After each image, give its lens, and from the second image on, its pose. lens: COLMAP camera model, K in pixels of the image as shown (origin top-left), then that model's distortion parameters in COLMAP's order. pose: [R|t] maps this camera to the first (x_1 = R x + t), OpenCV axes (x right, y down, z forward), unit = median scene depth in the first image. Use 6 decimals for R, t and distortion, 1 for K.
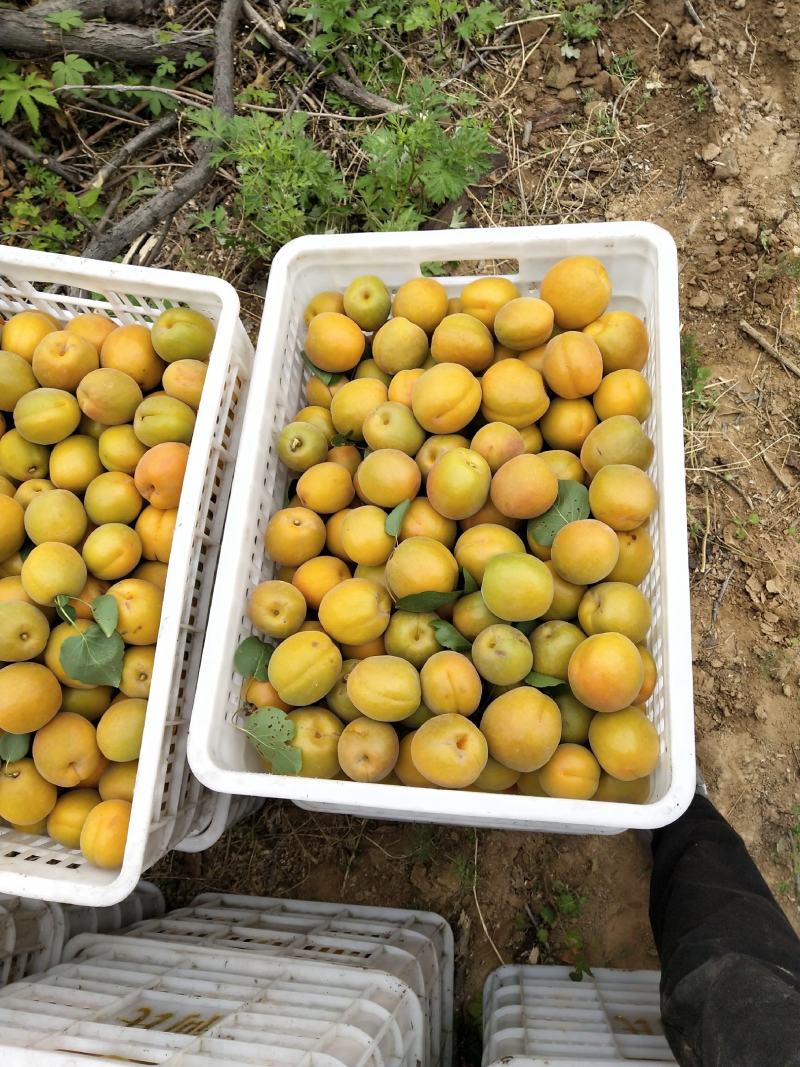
lens RADIAL K [[848.2, 0, 400.0], [0, 848.2, 533.5], [0, 0, 1]] dist [0.029769, -0.007837]
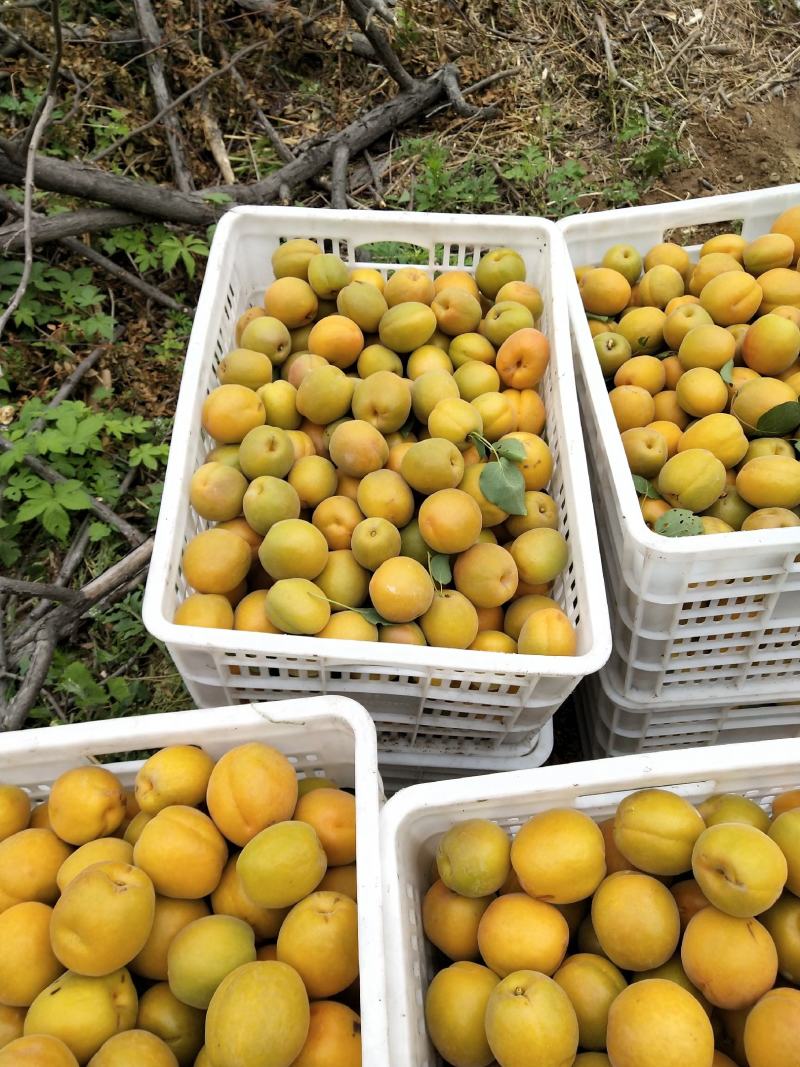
lens RADIAL K [[847.4, 0, 400.0], [0, 847.4, 533.5], [0, 0, 1]] dist [-0.031648, 0.068613]
pose [[0.991436, -0.067856, 0.111581, -0.371825], [0.100357, 0.942605, -0.318471, 0.321005], [-0.083566, 0.326941, 0.941343, 0.008239]]
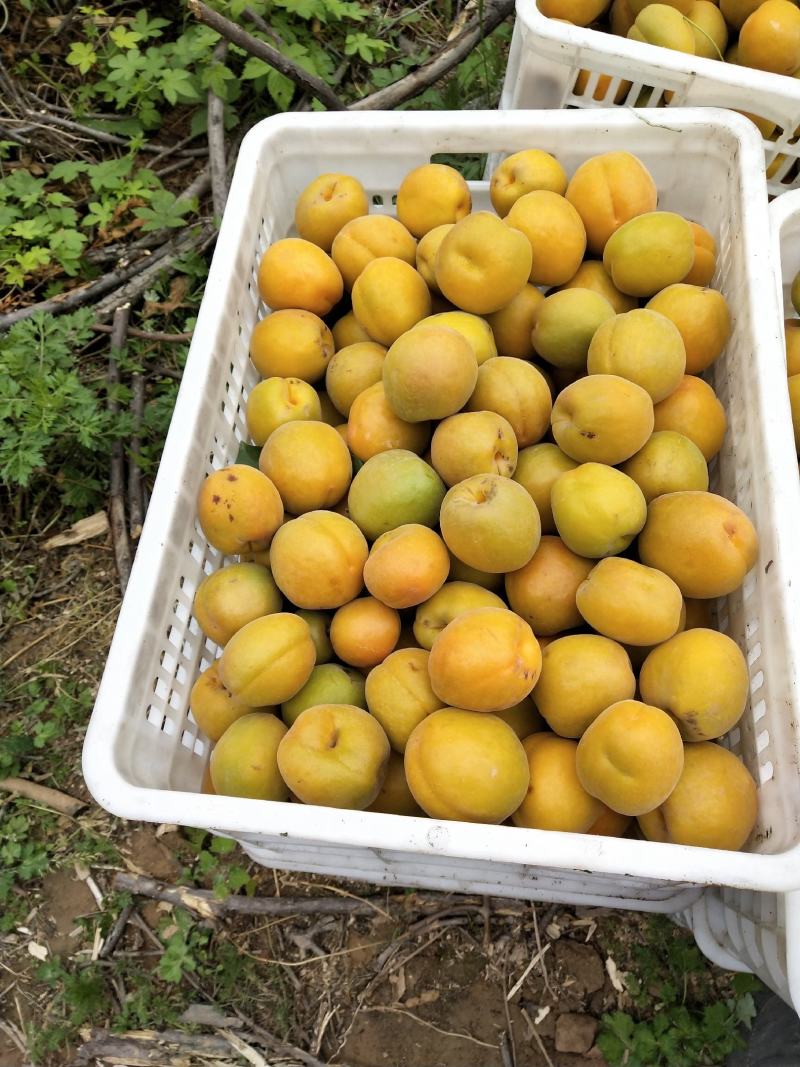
lens RADIAL K [[838.6, 0, 400.0], [0, 838.6, 533.5], [0, 0, 1]] dist [-0.032495, 0.063720]
pose [[0.997284, 0.062915, 0.038300, -0.560021], [-0.059814, 0.995210, -0.077327, 0.558729], [-0.042981, 0.074826, 0.996270, 0.070935]]
